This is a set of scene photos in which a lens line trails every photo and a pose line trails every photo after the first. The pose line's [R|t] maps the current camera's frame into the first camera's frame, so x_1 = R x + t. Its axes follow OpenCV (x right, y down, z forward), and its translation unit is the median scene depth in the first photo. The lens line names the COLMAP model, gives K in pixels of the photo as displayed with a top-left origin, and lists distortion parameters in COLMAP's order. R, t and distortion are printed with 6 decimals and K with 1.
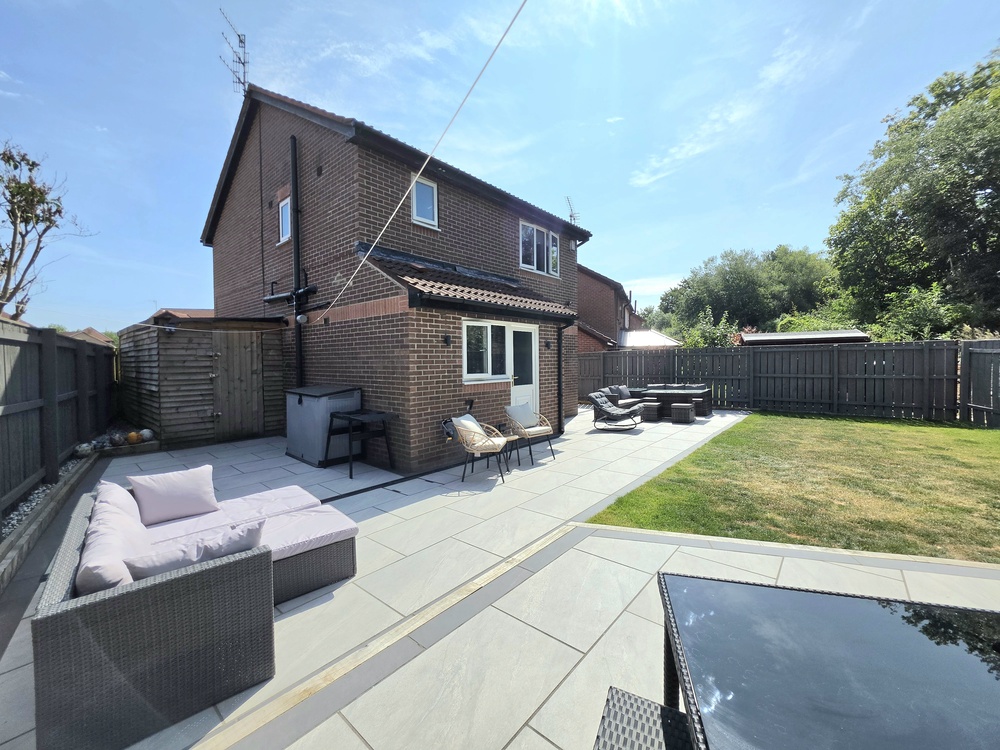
lens RADIAL K [[400.7, 0, 498.0], [0, 400.7, 368.5], [0, 0, 1]] dist [-0.004338, -0.000090]
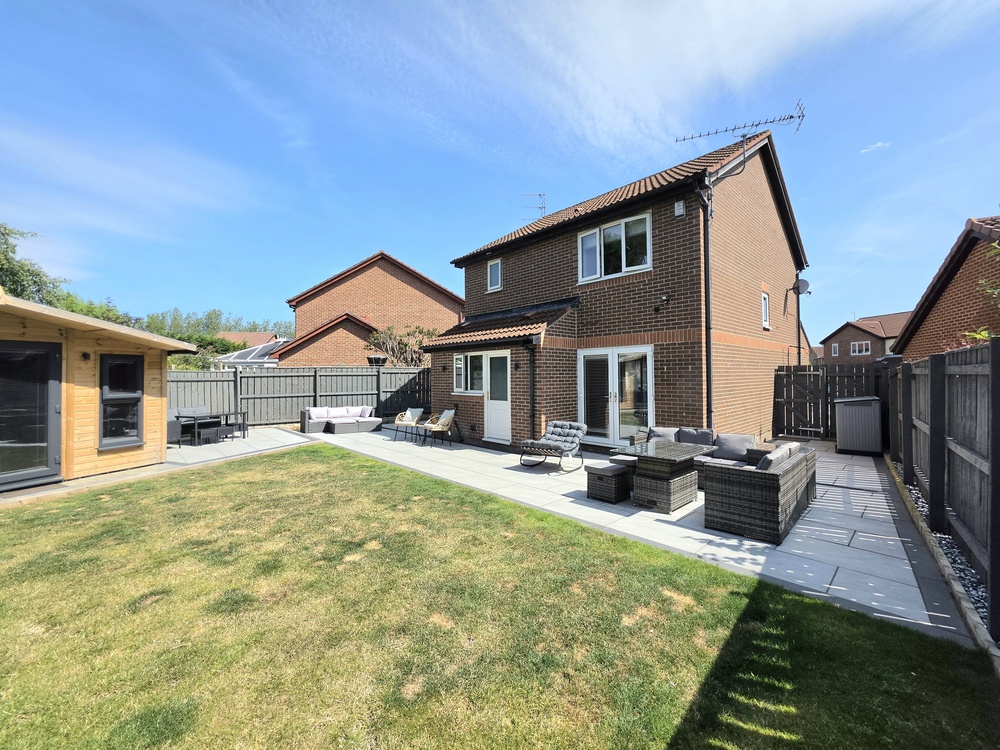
lens RADIAL K [[400.7, 0, 498.0], [0, 400.7, 368.5], [0, 0, 1]] dist [-0.004338, -0.000090]
pose [[-0.095099, -0.008419, -0.995432, 1.310449], [-0.010402, 0.999918, -0.007463, -0.048295], [0.995413, 0.009644, -0.095179, 1.141396]]
